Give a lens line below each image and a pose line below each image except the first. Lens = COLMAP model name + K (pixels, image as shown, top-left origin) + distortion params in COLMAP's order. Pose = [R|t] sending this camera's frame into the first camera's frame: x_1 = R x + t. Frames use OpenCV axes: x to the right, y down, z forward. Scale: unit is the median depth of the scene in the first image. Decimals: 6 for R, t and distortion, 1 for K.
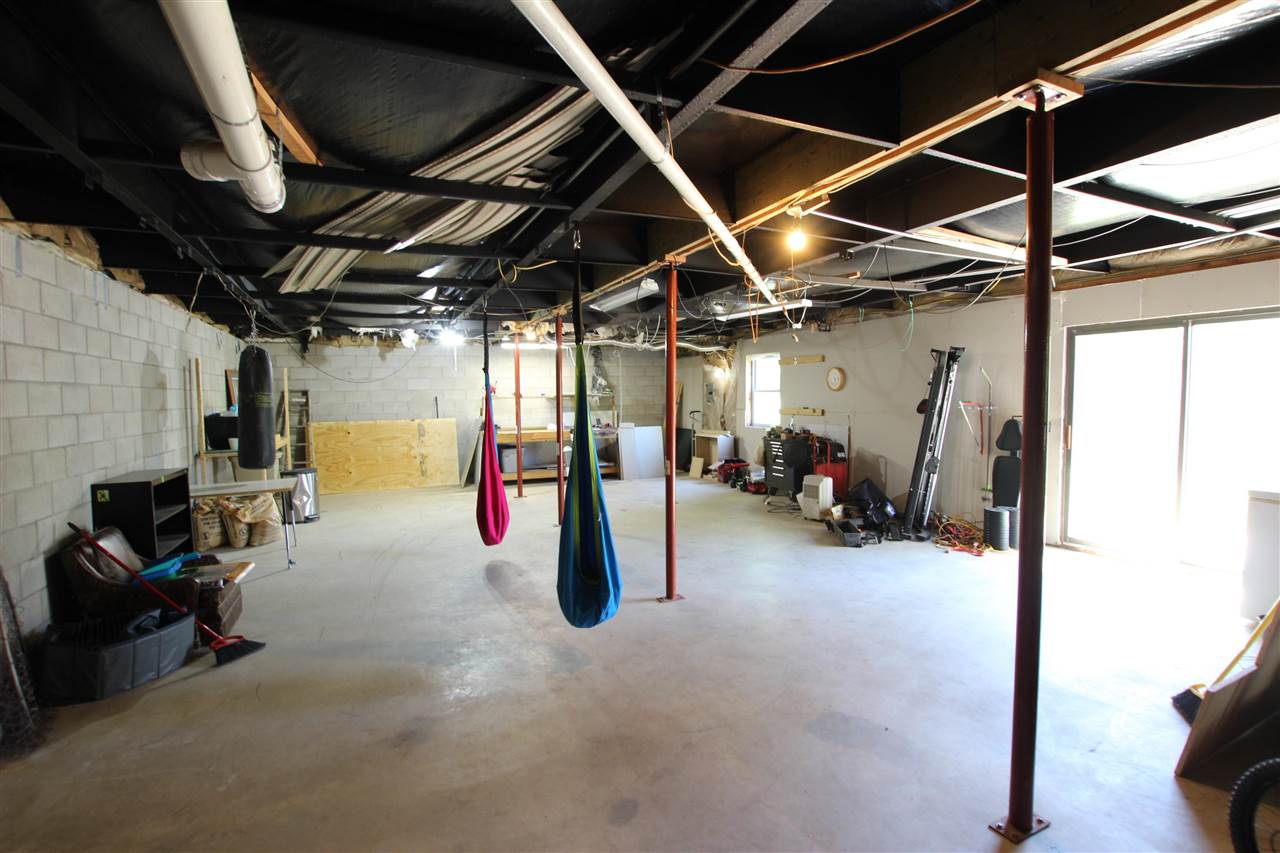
lens RADIAL K [[584.9, 0, 641.0], [0, 584.9, 426.0], [0, 0, 1]] dist [-0.000645, -0.000066]
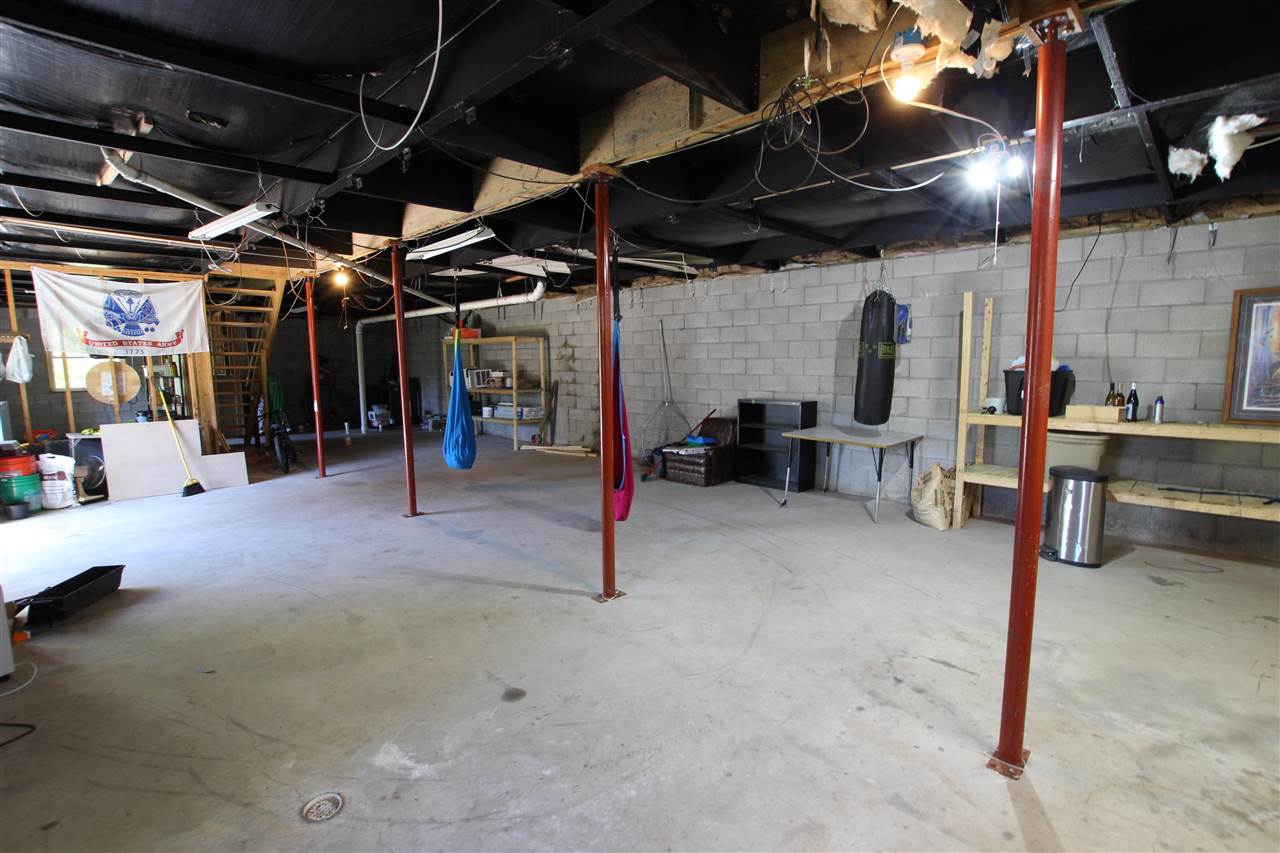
lens RADIAL K [[584.9, 0, 639.6], [0, 584.9, 425.2], [0, 0, 1]] dist [-0.000645, -0.000066]
pose [[-0.940968, 0.061742, -0.332817, -0.000814], [0.003395, 0.984896, 0.173113, -0.139350], [0.338478, 0.161764, -0.926966, 2.740365]]
